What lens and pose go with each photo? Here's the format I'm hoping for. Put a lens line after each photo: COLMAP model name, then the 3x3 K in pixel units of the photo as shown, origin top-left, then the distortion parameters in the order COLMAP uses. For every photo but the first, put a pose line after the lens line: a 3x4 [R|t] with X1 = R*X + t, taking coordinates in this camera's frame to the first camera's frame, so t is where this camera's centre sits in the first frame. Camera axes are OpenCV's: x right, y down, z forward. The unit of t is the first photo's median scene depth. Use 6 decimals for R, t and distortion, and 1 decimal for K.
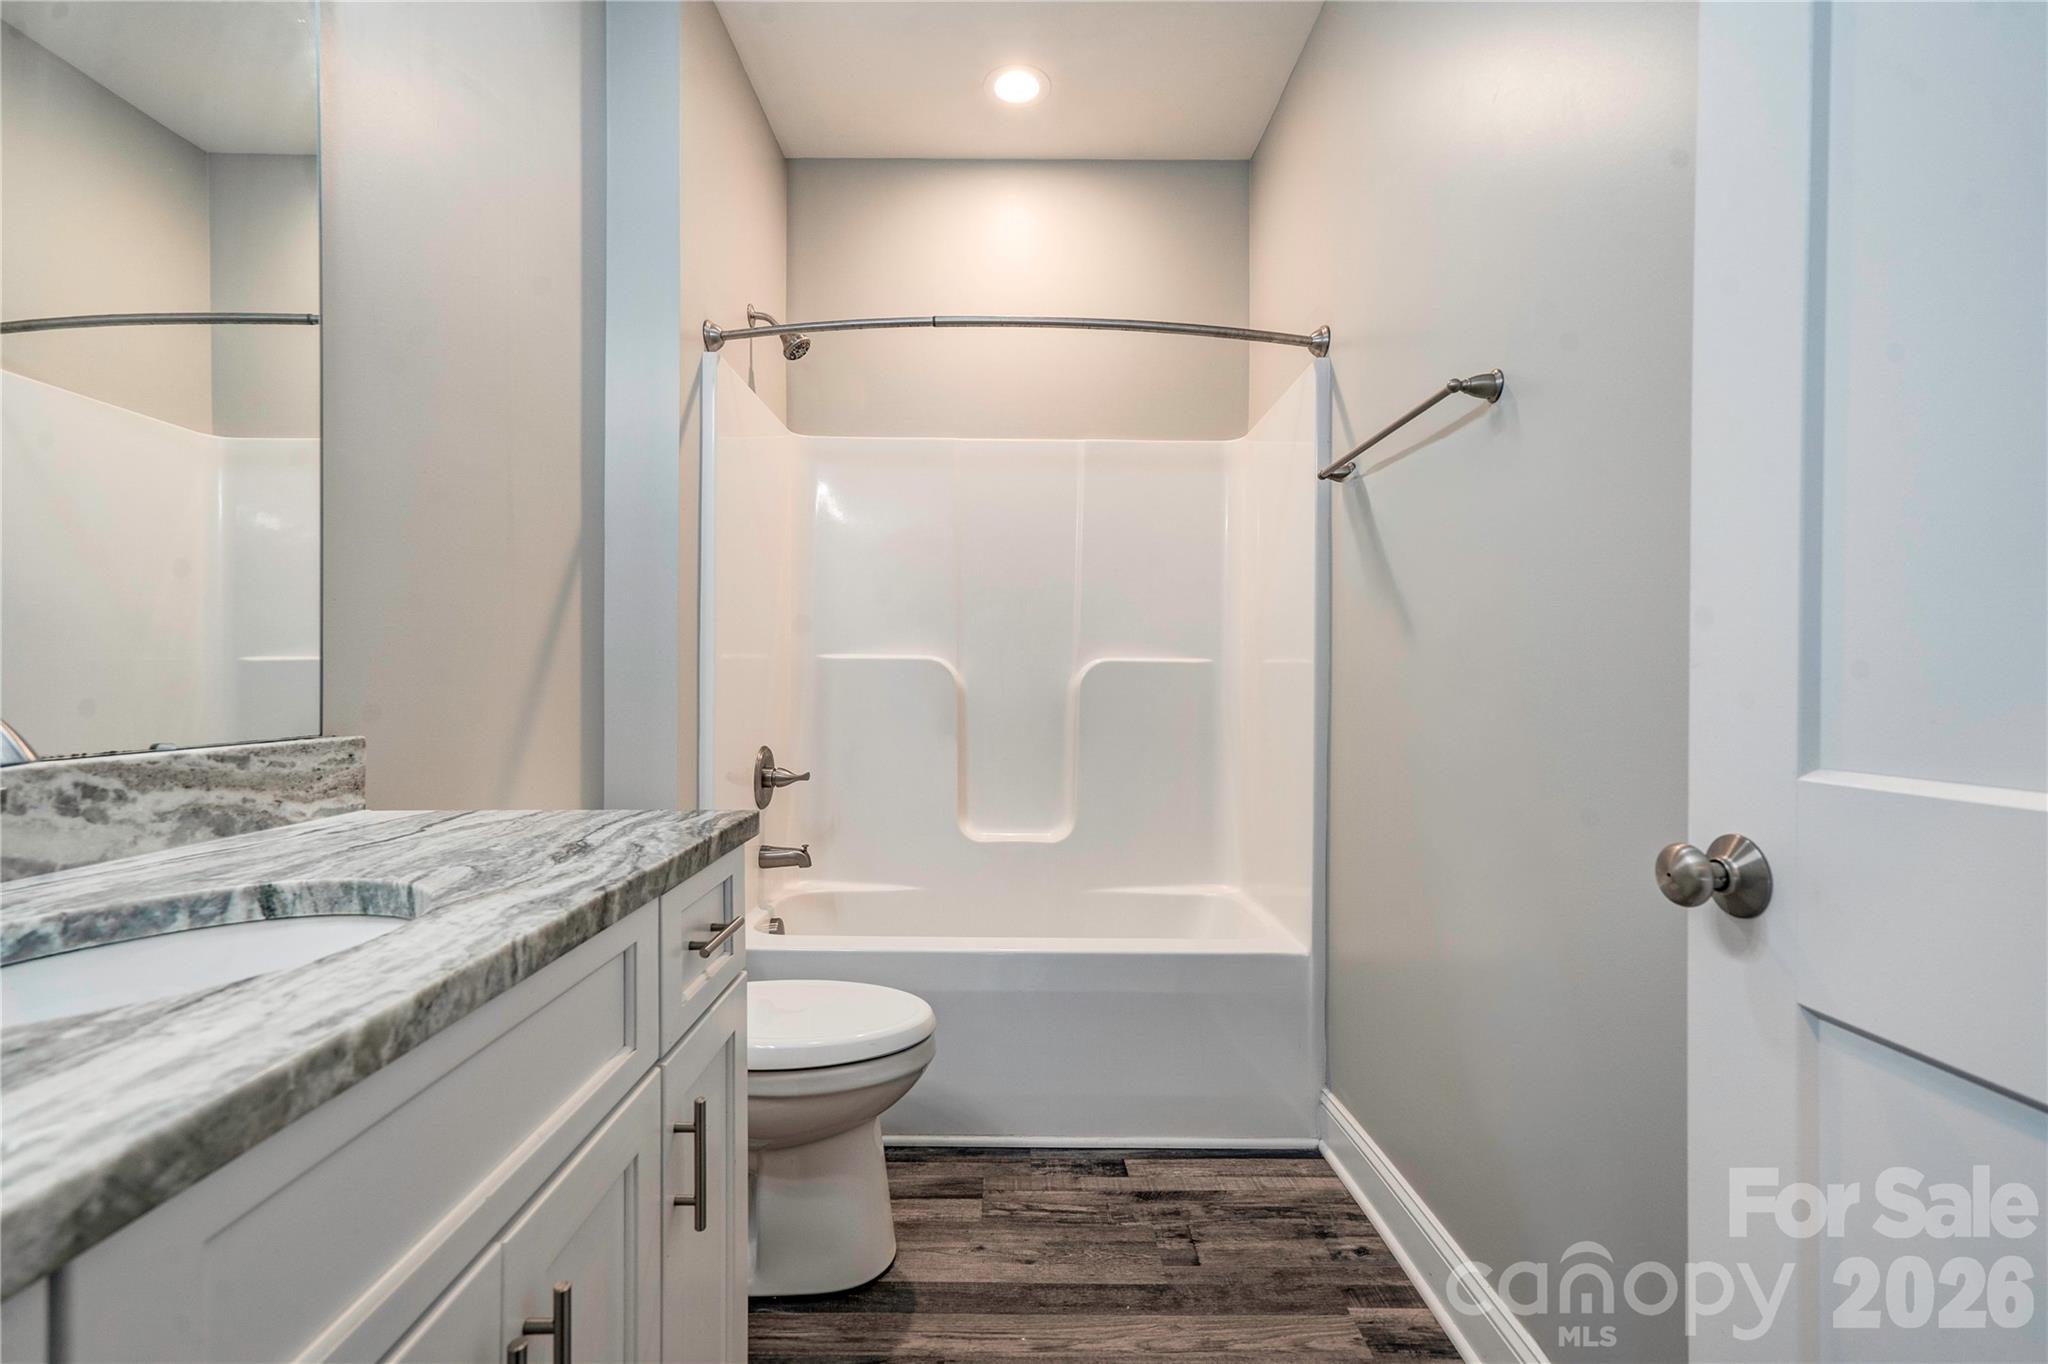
lens RADIAL K [[935.6, 0, 1008.1], [0, 935.6, 671.6], [0, 0, 1]] dist [-0.007449, 0.012174]
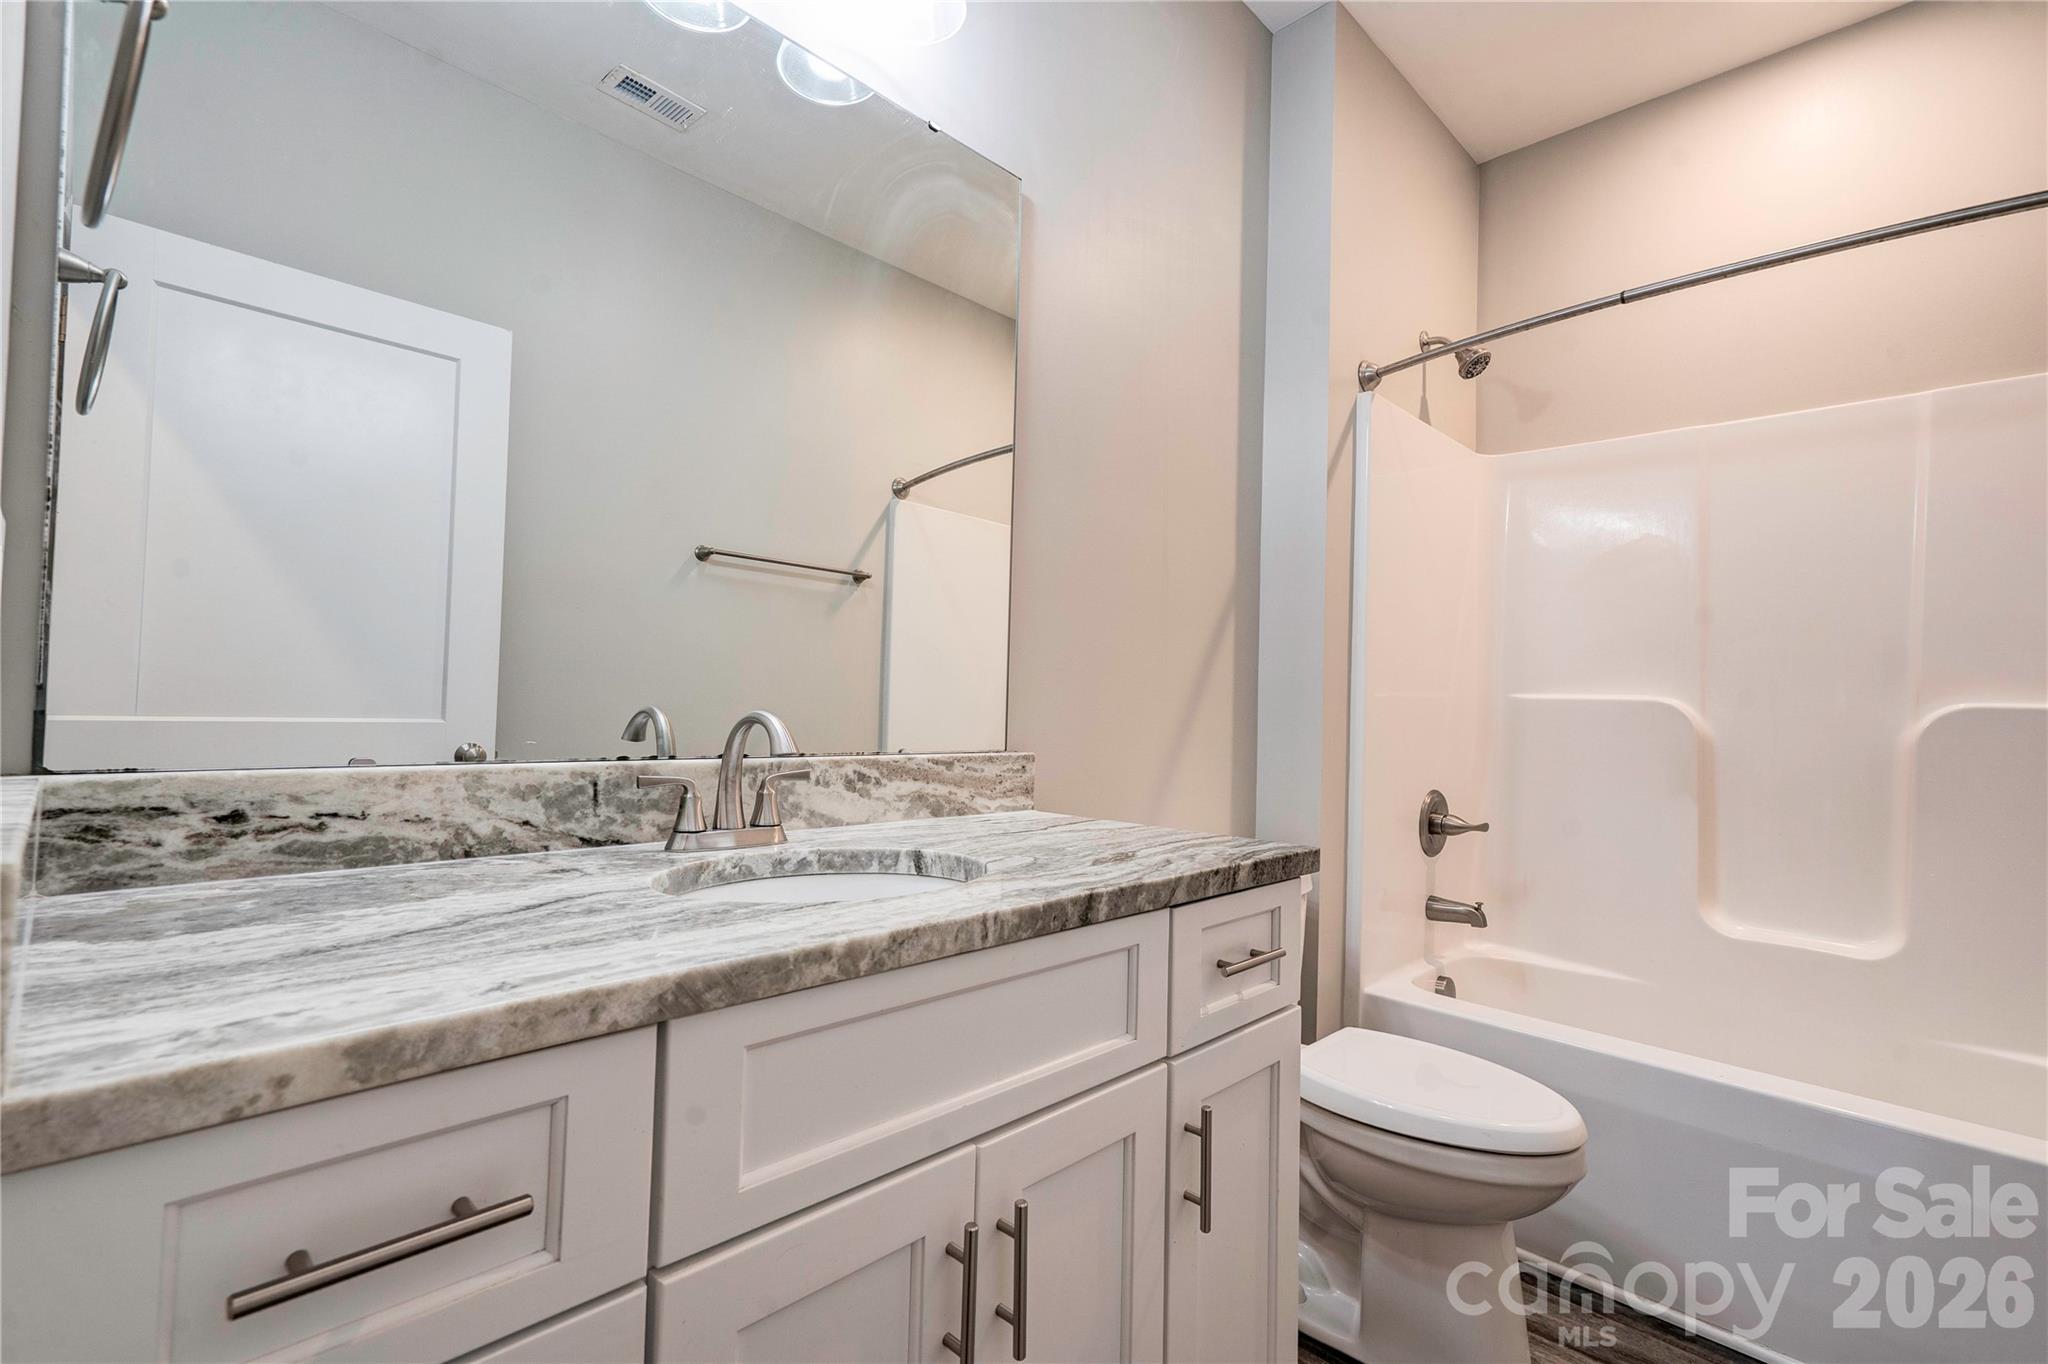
lens RADIAL K [[935.6, 0, 1008.1], [0, 935.6, 671.6], [0, 0, 1]] dist [-0.007449, 0.012174]
pose [[0.706901, -0.008294, -0.707264, 0.255931], [-0.020015, 0.999296, -0.031724, -0.002532], [0.707029, 0.036582, 0.706237, 0.060611]]
